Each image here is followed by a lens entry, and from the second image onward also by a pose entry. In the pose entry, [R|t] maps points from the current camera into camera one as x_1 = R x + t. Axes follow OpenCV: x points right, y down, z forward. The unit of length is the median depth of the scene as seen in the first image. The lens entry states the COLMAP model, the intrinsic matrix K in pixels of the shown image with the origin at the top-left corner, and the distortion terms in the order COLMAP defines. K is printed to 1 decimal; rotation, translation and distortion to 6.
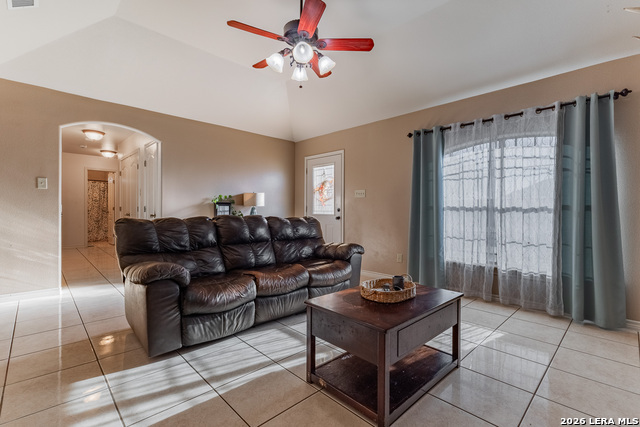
lens RADIAL K [[299.2, 0, 321.4], [0, 299.2, 210.7], [0, 0, 1]] dist [0.000396, -0.000016]
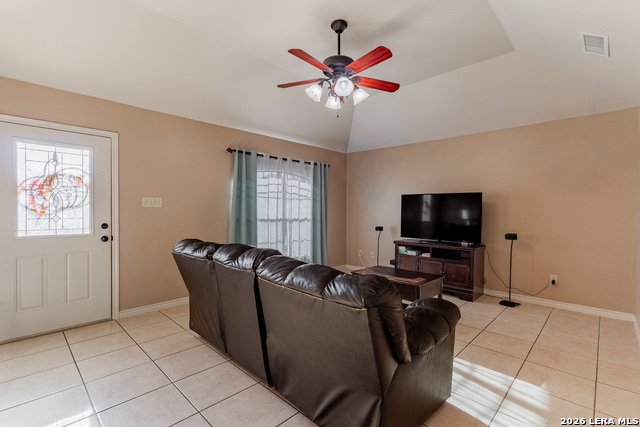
lens RADIAL K [[293.8, 0, 322.3], [0, 293.8, 211.8], [0, 0, 1]] dist [0.000406, 0.000095]
pose [[-0.042559, -0.015332, 0.998976, -0.855906], [-0.007184, 0.999861, 0.015040, -0.065837], [-0.999068, -0.006537, -0.042663, 0.843688]]
